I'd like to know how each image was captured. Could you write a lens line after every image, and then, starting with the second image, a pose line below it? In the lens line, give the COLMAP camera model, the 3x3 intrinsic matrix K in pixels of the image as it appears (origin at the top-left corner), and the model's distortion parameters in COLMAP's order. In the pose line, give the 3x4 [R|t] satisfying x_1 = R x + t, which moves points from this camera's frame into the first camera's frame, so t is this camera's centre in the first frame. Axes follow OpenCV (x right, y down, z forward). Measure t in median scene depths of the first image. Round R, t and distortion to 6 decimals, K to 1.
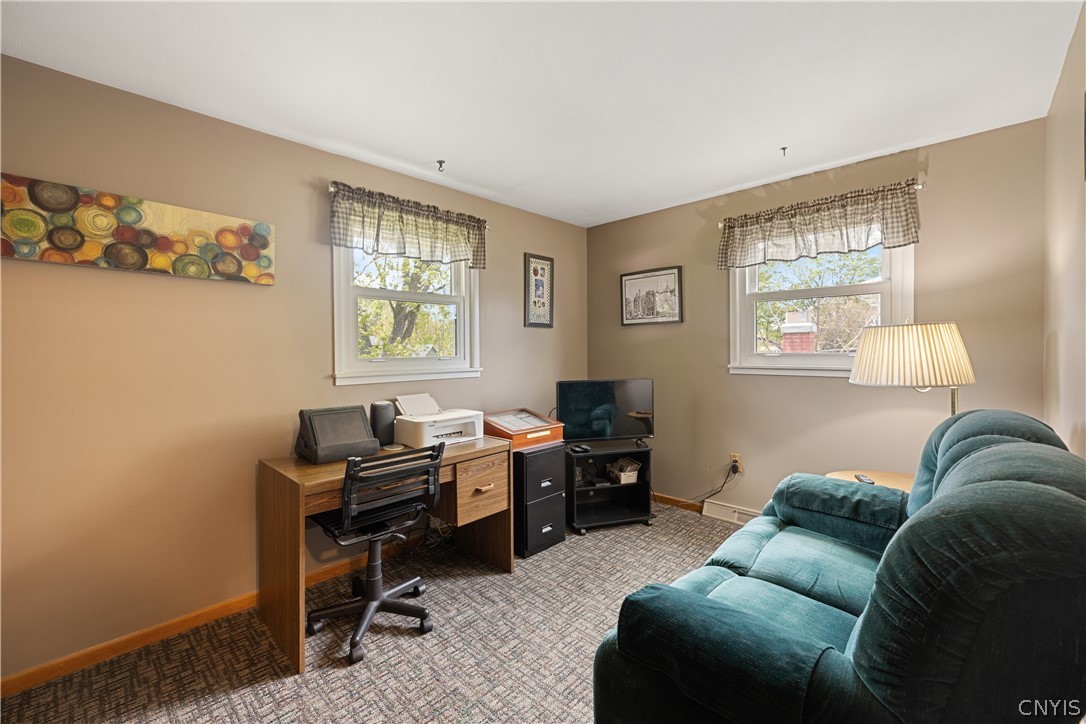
lens RADIAL K [[456.9, 0, 539.0], [0, 456.9, 342.7], [0, 0, 1]] dist [-0.001471, -0.000034]
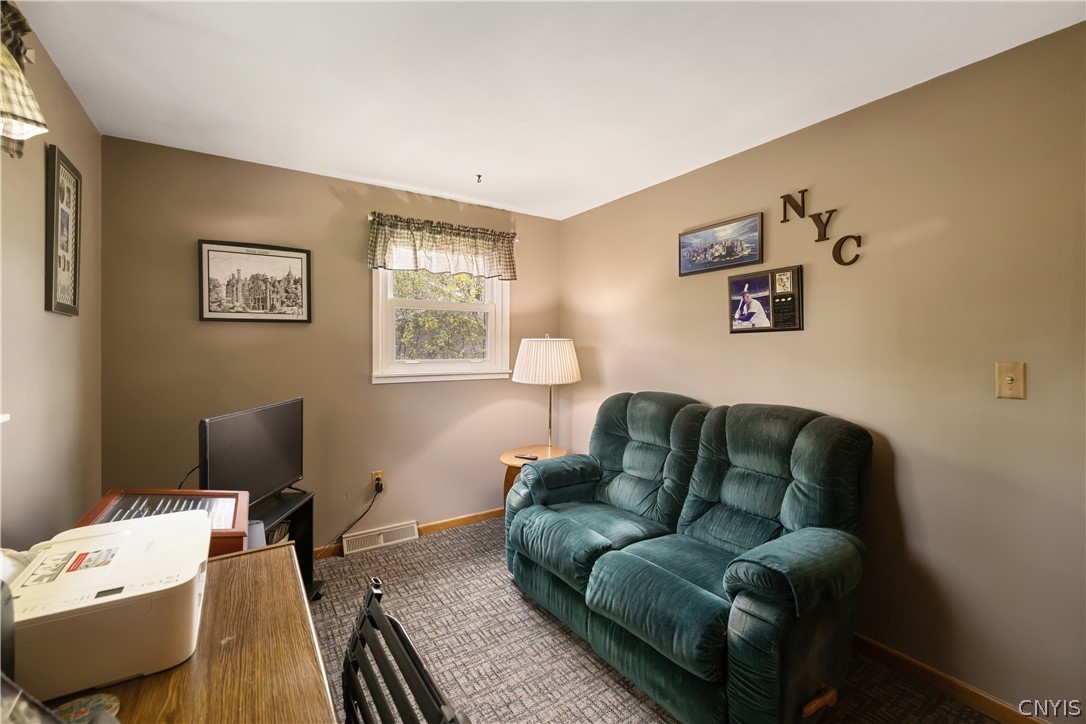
lens RADIAL K [[456.9, 0, 539.0], [0, 456.9, 342.7], [0, 0, 1]] dist [-0.001471, -0.000034]
pose [[0.217831, 0.020289, 0.975776, -0.385966], [-0.015633, 0.999728, -0.017297, -0.003440], [-0.975861, -0.011487, 0.218089, 0.472123]]
